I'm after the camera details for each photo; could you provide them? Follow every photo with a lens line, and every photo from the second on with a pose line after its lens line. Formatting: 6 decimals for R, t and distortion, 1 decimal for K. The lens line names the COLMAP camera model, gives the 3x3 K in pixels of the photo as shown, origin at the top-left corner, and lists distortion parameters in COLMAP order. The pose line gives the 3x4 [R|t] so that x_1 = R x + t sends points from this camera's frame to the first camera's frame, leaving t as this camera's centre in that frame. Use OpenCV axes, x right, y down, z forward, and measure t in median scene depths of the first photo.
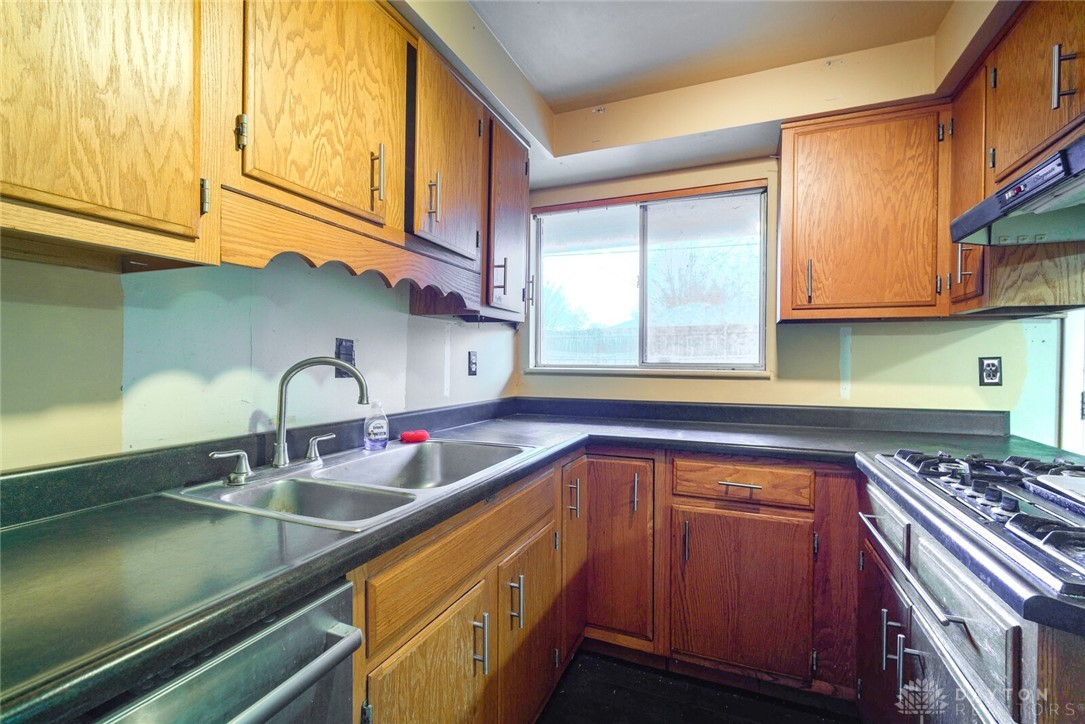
lens RADIAL K [[472.2, 0, 541.5], [0, 472.2, 359.9], [0, 0, 1]] dist [-0.013203, 0.000103]
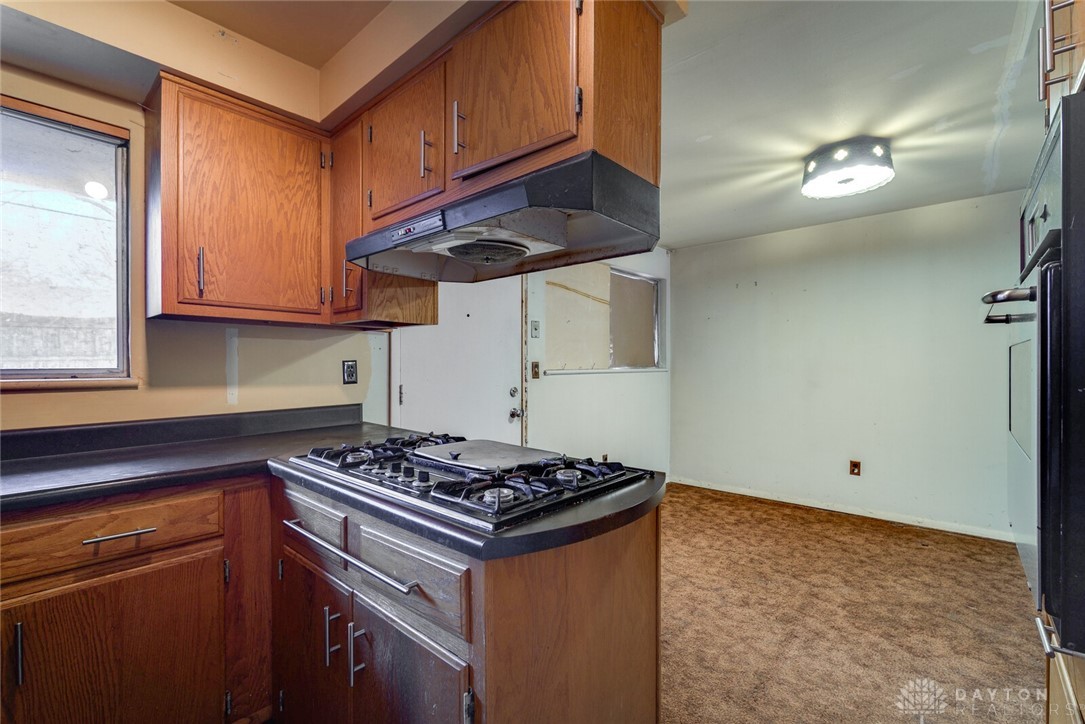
lens RADIAL K [[468.8, 0, 560.2], [0, 468.8, 366.6], [0, 0, 1]] dist [-0.008059, 0.000121]
pose [[0.311856, -0.011210, 0.950063, -0.040512], [0.003470, 0.999937, 0.010659, -0.001325], [-0.950123, -0.000027, 0.311875, 0.107912]]
